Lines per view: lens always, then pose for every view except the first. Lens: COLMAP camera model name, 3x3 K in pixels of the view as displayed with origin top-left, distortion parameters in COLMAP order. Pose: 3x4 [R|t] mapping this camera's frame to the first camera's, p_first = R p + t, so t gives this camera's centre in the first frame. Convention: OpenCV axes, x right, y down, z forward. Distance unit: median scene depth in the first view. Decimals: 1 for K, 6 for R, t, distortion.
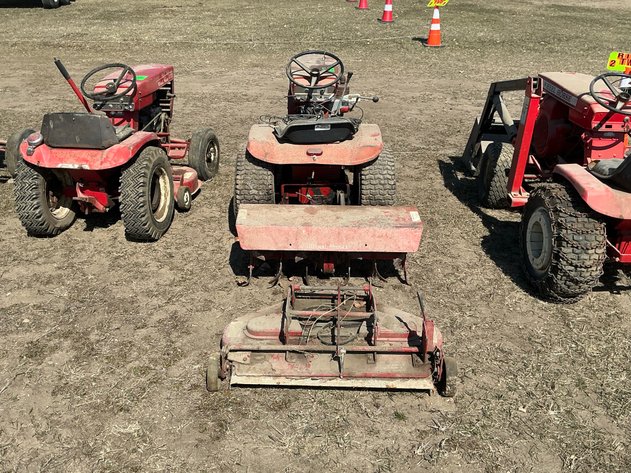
lens RADIAL K [[632.9, 0, 315.4], [0, 632.9, 234.6], [0, 0, 1]] dist [0.041872, 0.000000]
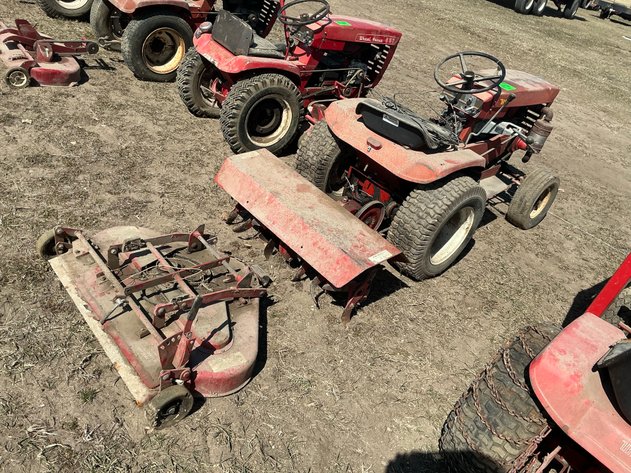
lens RADIAL K [[544.0, 0, 312.0], [0, 544.0, 237.1], [0, 0, 1]] dist [0.032820, -0.008340]
pose [[0.664435, 0.531886, -0.524998, 0.405996], [-0.517085, 0.834374, 0.190902, -0.123037], [0.539583, 0.144626, 0.829418, 0.356155]]
